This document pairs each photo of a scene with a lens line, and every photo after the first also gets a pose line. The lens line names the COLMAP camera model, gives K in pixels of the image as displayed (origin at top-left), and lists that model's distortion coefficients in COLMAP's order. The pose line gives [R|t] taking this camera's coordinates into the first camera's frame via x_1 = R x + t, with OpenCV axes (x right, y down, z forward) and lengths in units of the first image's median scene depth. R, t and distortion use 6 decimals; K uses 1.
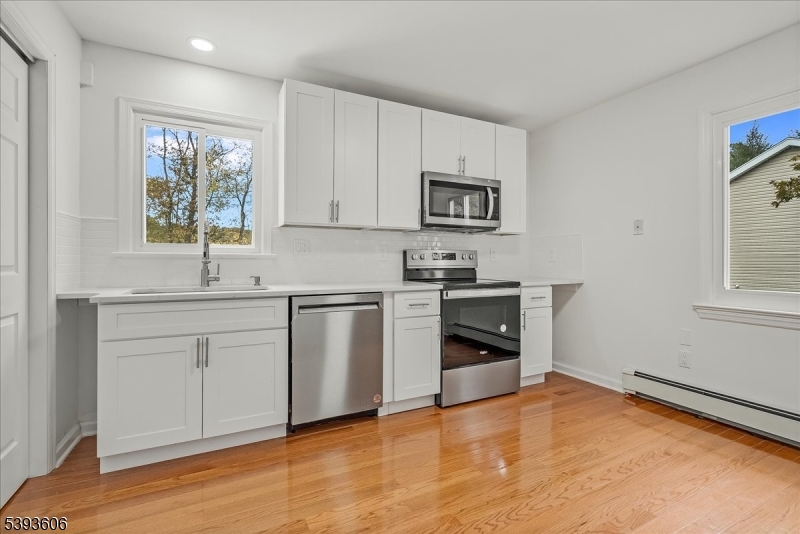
lens RADIAL K [[367.9, 0, 400.4], [0, 367.9, 262.4], [0, 0, 1]] dist [0.000571, 0.000111]
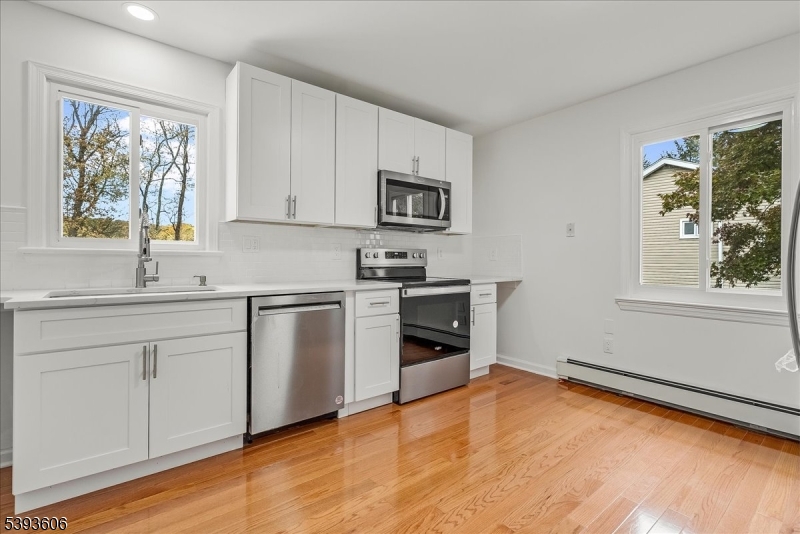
lens RADIAL K [[371.6, 0, 402.9], [0, 371.6, 261.9], [0, 0, 1]] dist [-0.000237, 0.000340]
pose [[0.978191, 0.002303, 0.207696, -0.098910], [-0.002763, 0.999994, 0.001926, 0.000652], [-0.207690, -0.002458, 0.978192, -0.000291]]
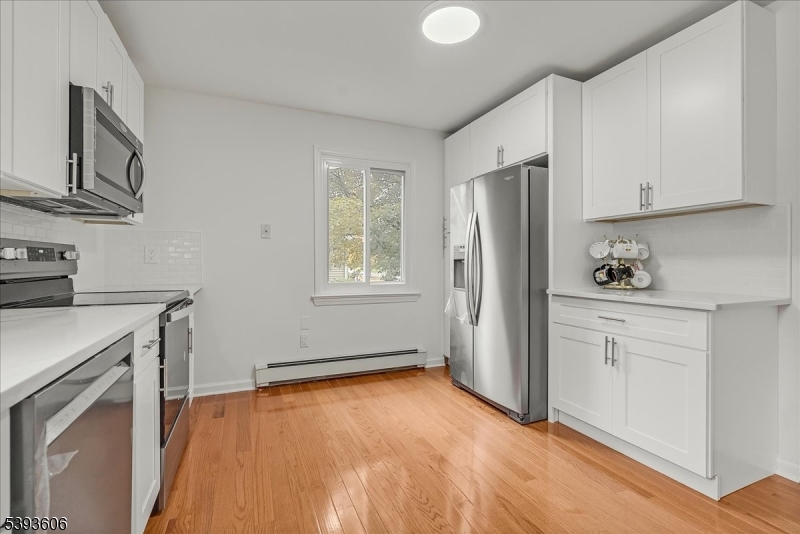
lens RADIAL K [[367.9, 0, 400.4], [0, 367.9, 262.4], [0, 0, 1]] dist [0.000571, 0.000111]
pose [[0.065135, -0.001989, 0.997874, -0.476902], [0.001233, 0.999997, 0.001912, -0.007022], [-0.997876, 0.001106, 0.065138, 0.612047]]
